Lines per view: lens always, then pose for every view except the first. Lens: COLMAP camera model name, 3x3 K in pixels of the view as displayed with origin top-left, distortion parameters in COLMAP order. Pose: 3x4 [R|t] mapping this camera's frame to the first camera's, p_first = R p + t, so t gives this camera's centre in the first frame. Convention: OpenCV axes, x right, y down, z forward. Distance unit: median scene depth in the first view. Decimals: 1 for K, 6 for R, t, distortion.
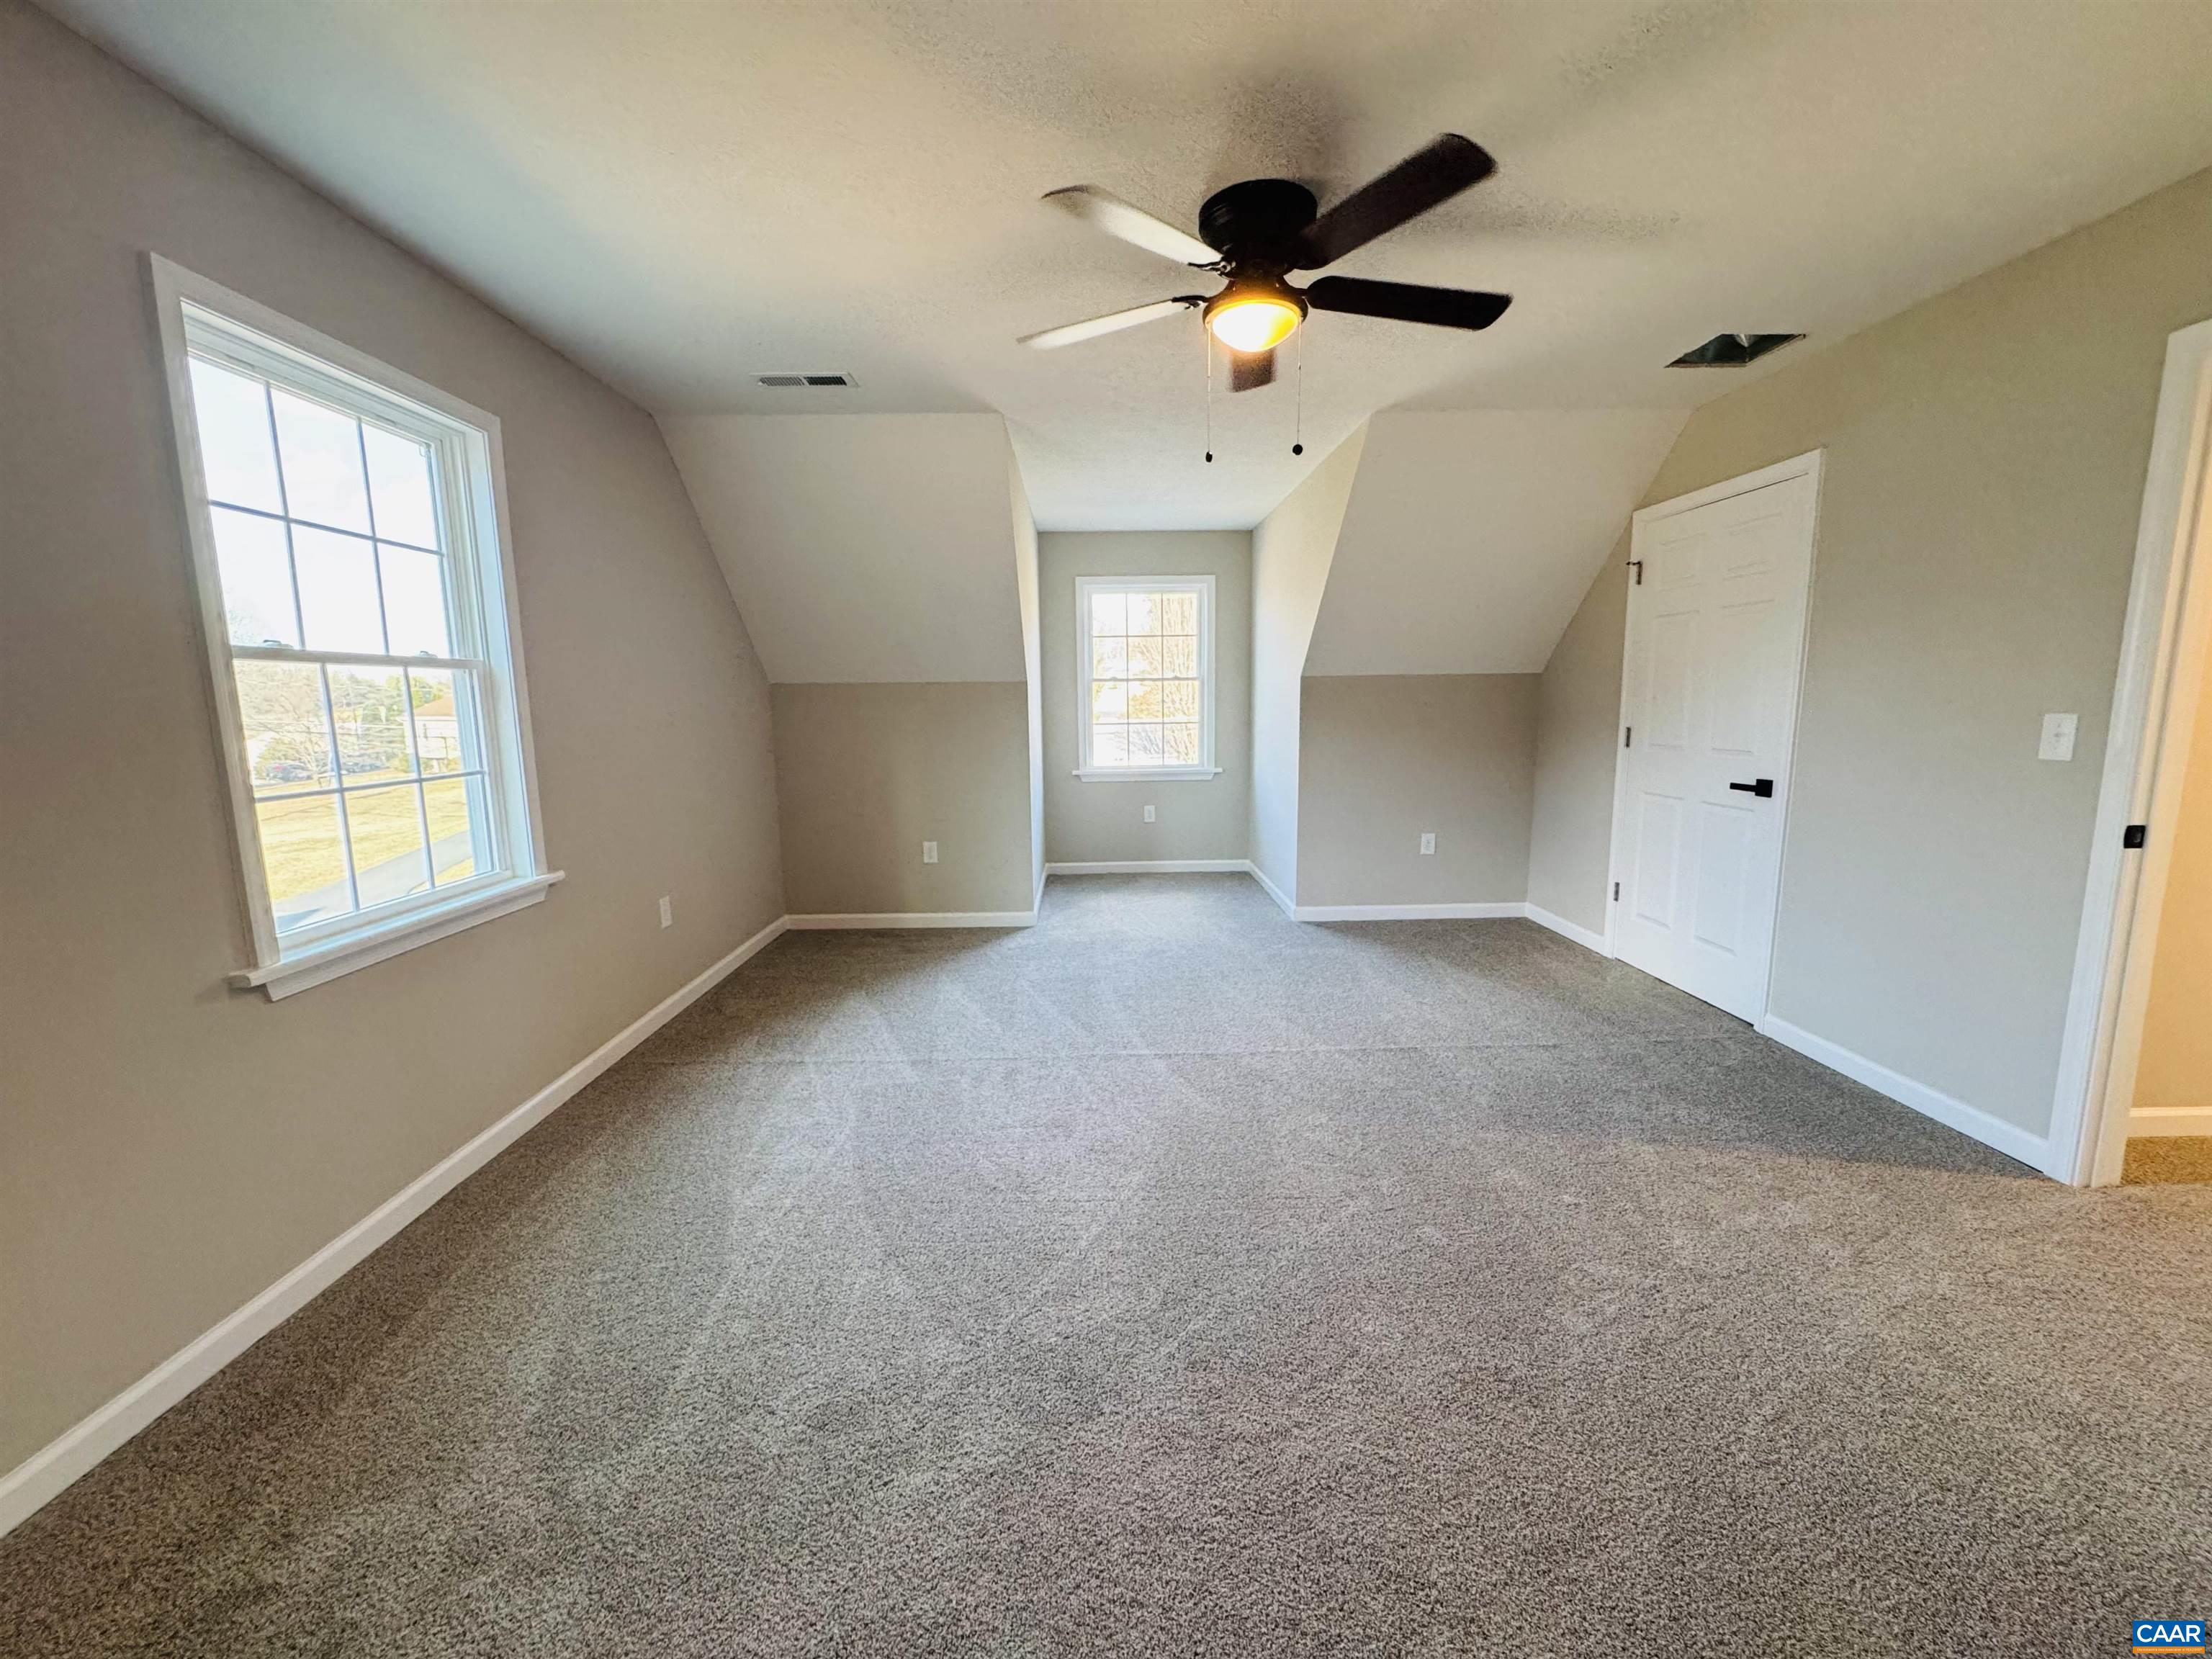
lens RADIAL K [[881.4, 0, 1095.3], [0, 881.4, 836.0], [0, 0, 1]] dist [-0.001181, 0.000026]
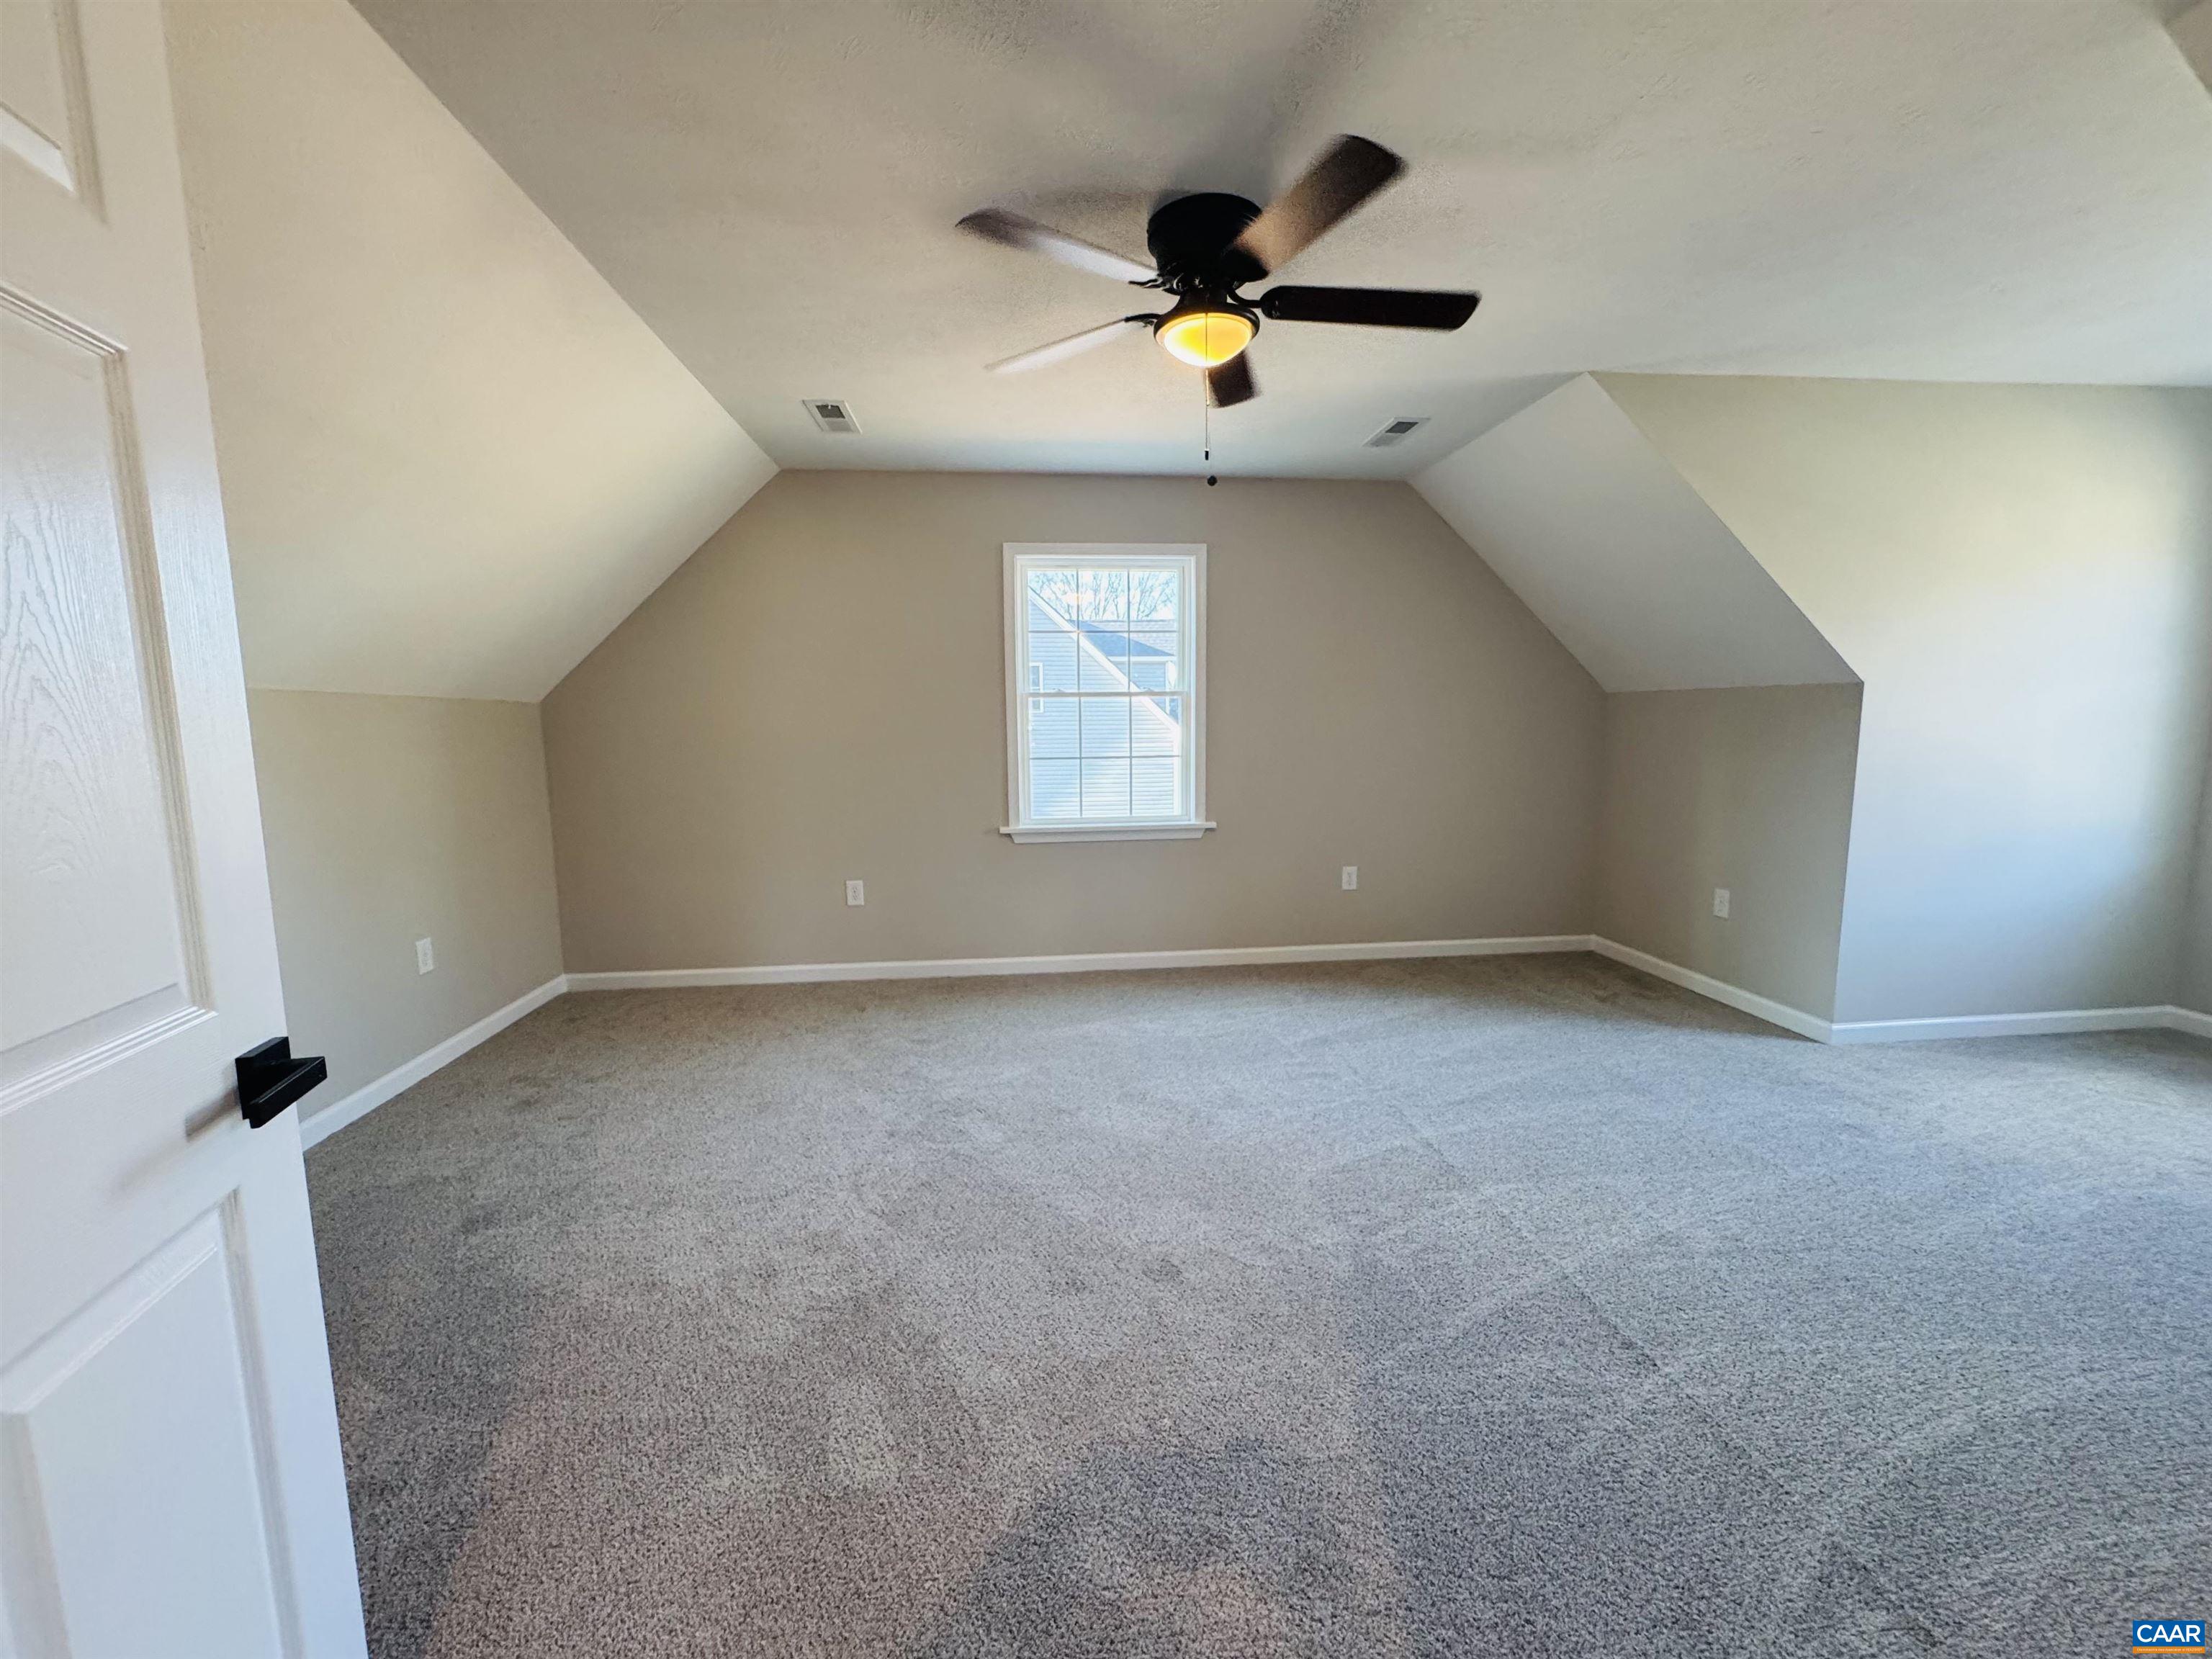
lens RADIAL K [[883.7, 0, 1107.2], [0, 883.7, 826.8], [0, 0, 1]] dist [-0.002383, 0.000243]
pose [[0.090822, 0.132735, -0.986982, 0.793319], [-0.142464, 0.982616, 0.119038, -0.095090], [0.985624, 0.129798, 0.108154, 0.550496]]
